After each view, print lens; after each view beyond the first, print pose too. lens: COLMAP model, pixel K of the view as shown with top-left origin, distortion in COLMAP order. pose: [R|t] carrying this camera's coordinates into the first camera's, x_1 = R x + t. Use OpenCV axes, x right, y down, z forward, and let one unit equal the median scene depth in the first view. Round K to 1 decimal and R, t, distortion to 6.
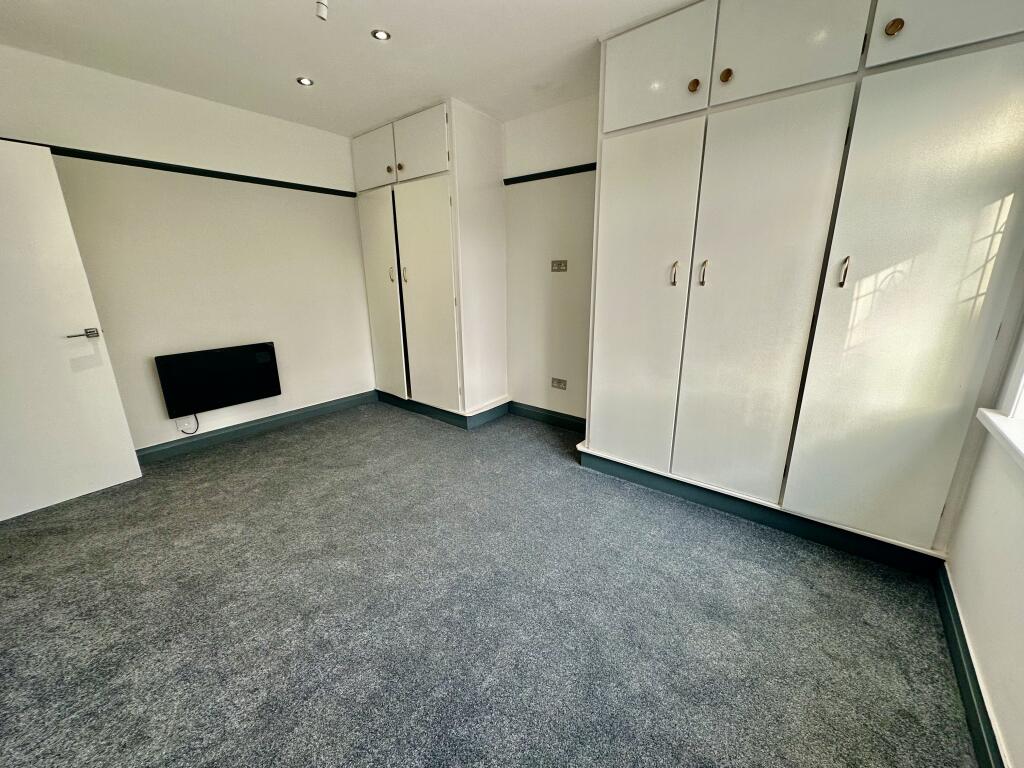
lens RADIAL K [[406.5, 0, 515.9], [0, 406.5, 383.5], [0, 0, 1]] dist [-0.000740, -0.000121]
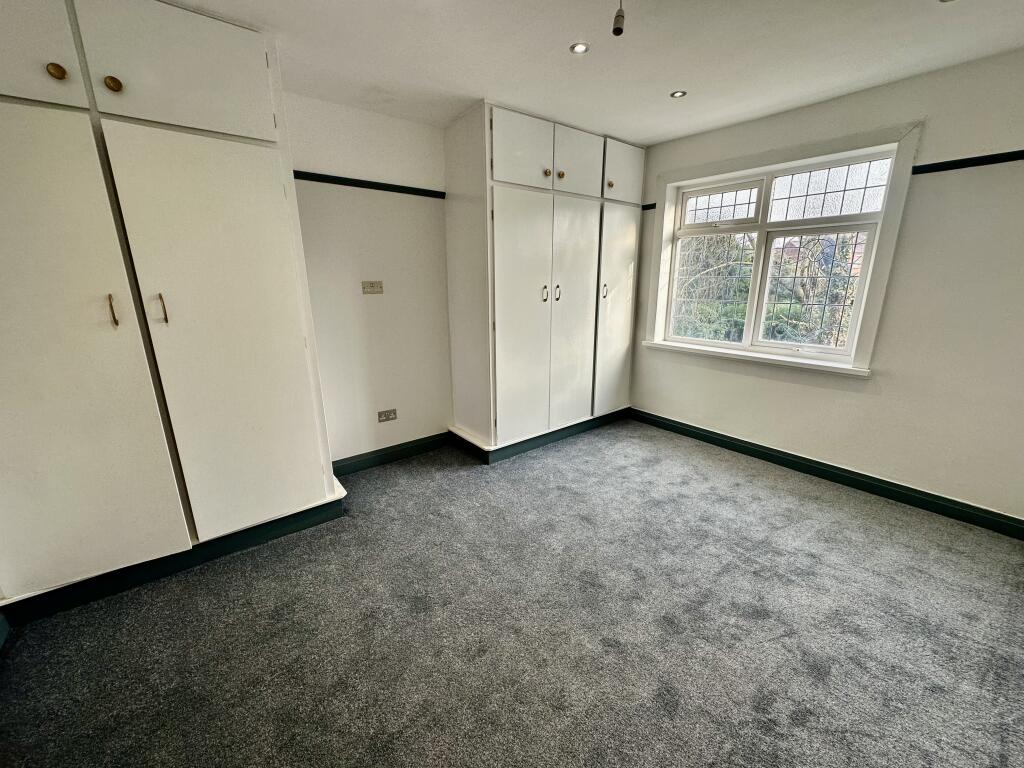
lens RADIAL K [[406.5, 0, 516.8], [0, 406.5, 385.7], [0, 0, 1]] dist [-0.000740, -0.000121]
pose [[0.214522, -0.244439, 0.945637, -1.119876], [0.259033, 0.947747, 0.186222, -0.260546], [-0.941744, 0.205002, 0.266630, 0.783373]]
